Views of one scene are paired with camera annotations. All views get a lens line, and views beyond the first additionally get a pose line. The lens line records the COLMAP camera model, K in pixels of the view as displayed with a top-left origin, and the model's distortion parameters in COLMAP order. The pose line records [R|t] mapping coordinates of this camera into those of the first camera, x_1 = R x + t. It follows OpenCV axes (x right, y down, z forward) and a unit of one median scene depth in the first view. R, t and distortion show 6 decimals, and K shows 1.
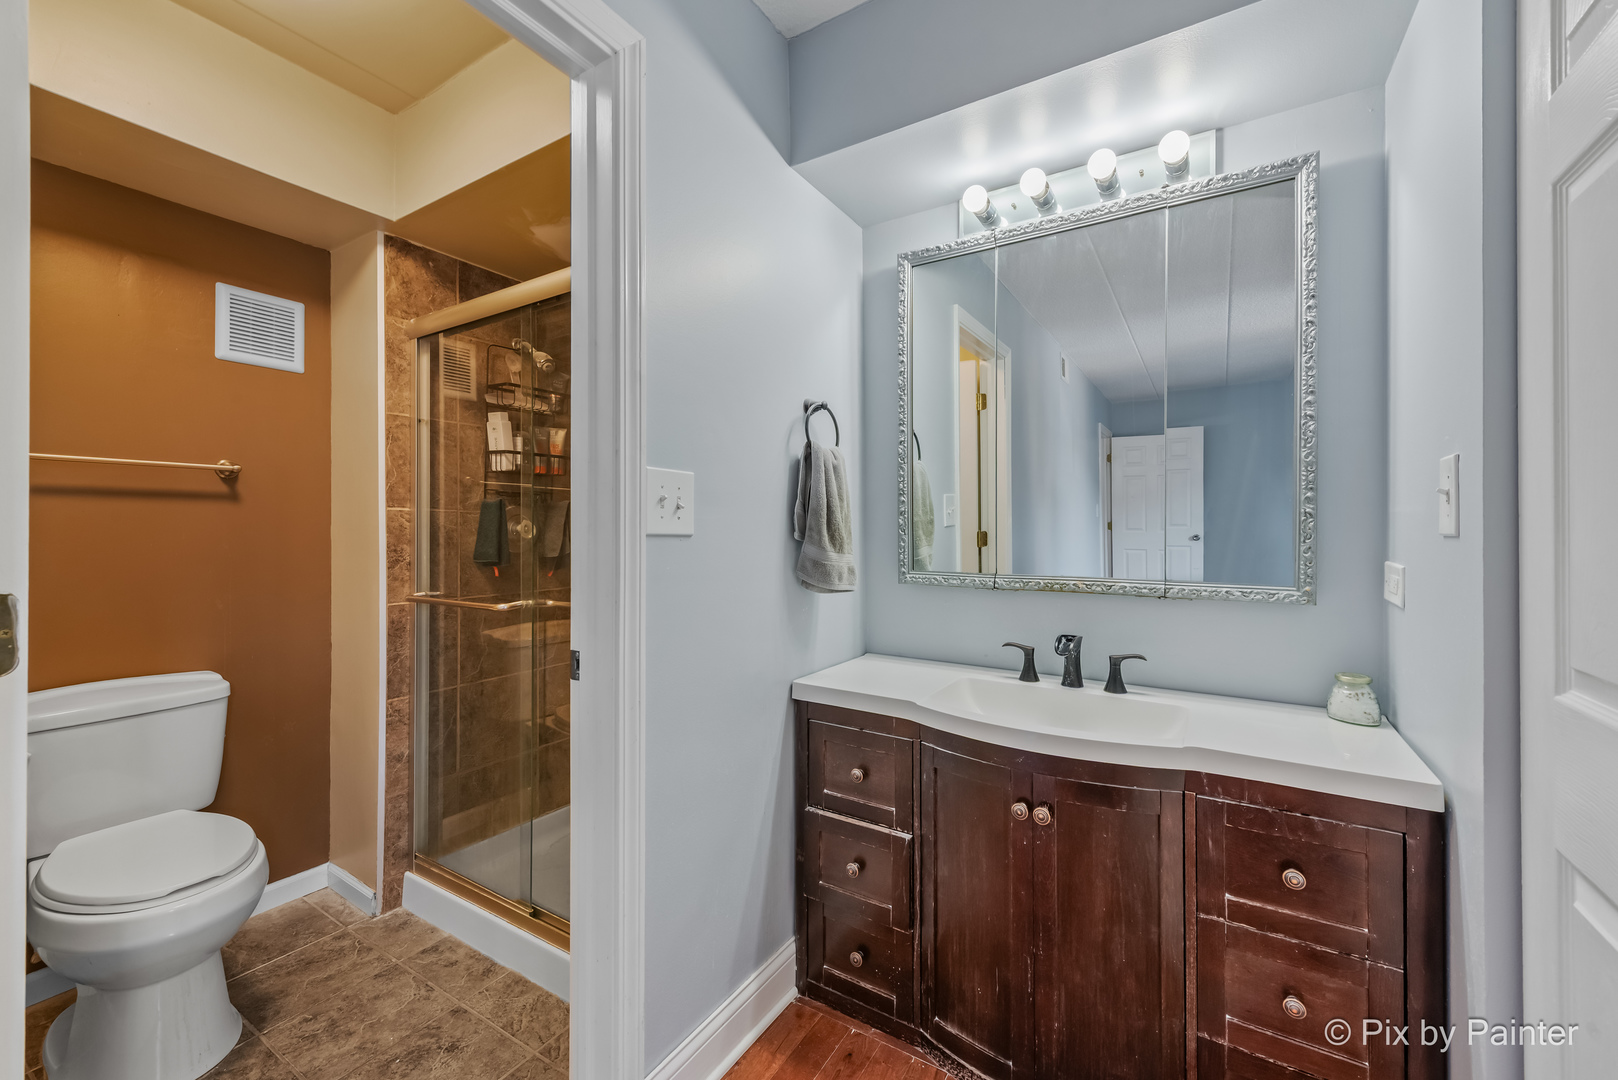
lens RADIAL K [[650.5, 0, 813.0], [0, 650.5, 529.3], [0, 0, 1]] dist [0.000704, -0.000989]
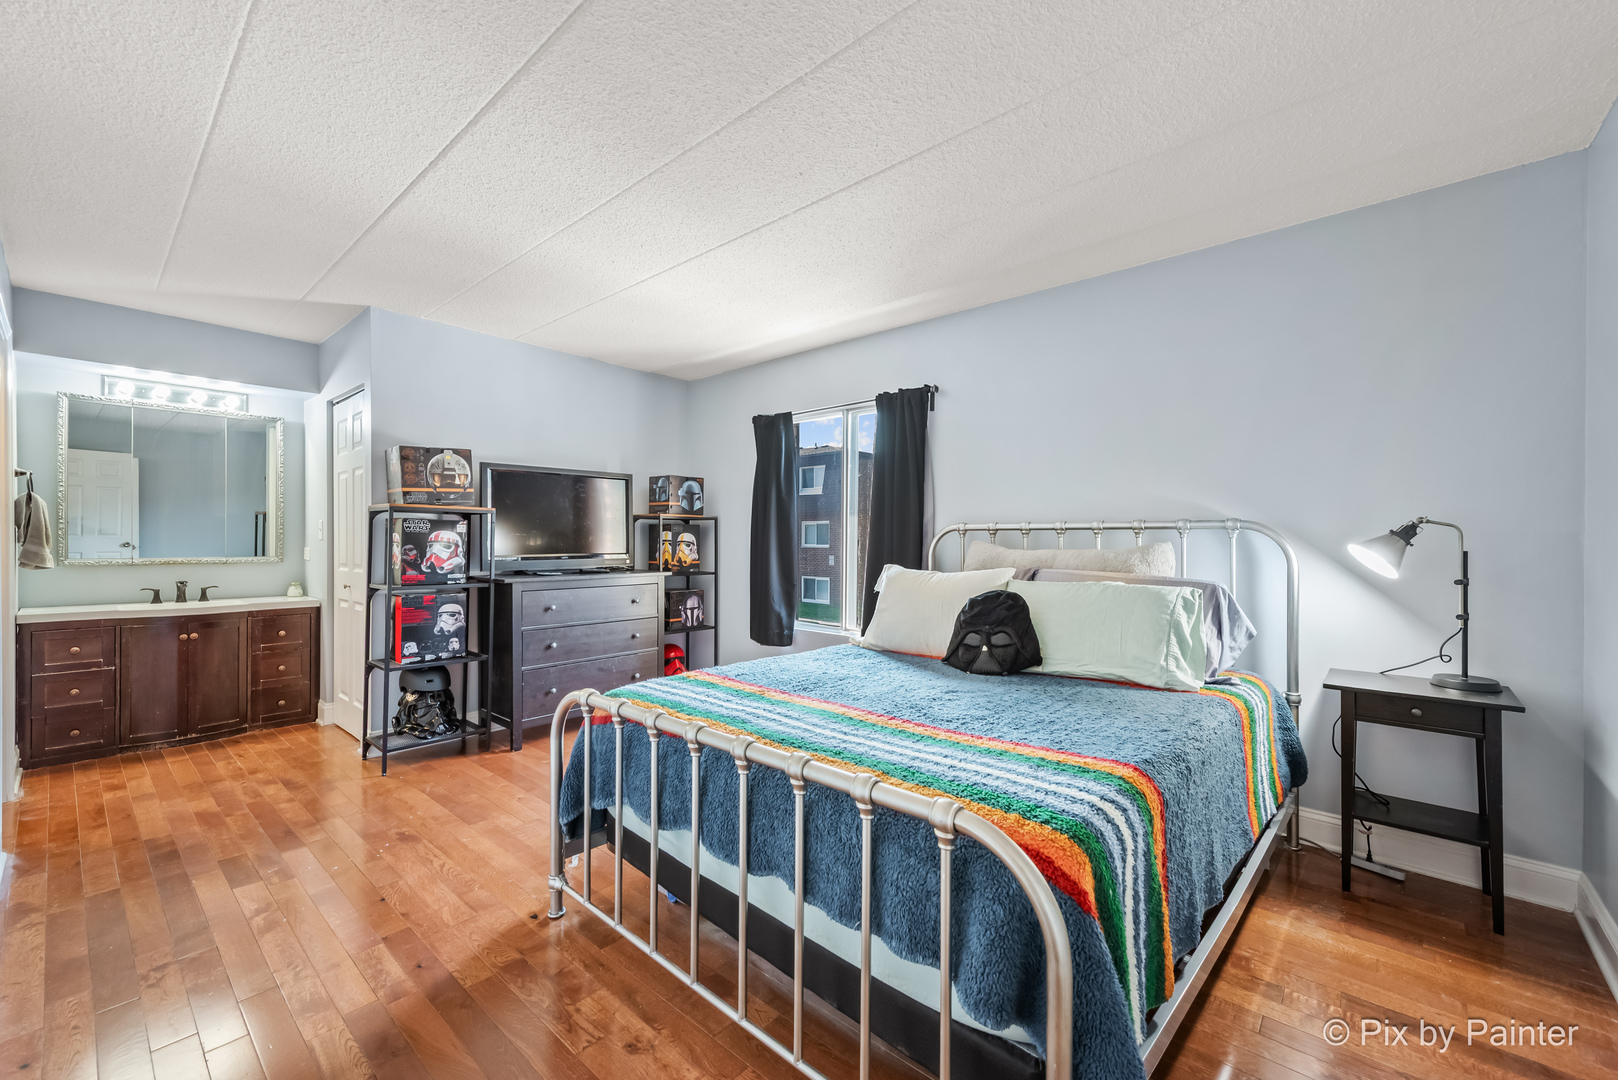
lens RADIAL K [[650.5, 0, 808.6], [0, 650.5, 539.2], [0, 0, 1]] dist [0.000704, -0.000989]
pose [[0.168478, 0.006542, 0.985684, -0.748806], [-0.004786, 0.999972, -0.005819, 0.003916], [-0.985694, -0.003738, 0.168504, -0.801652]]
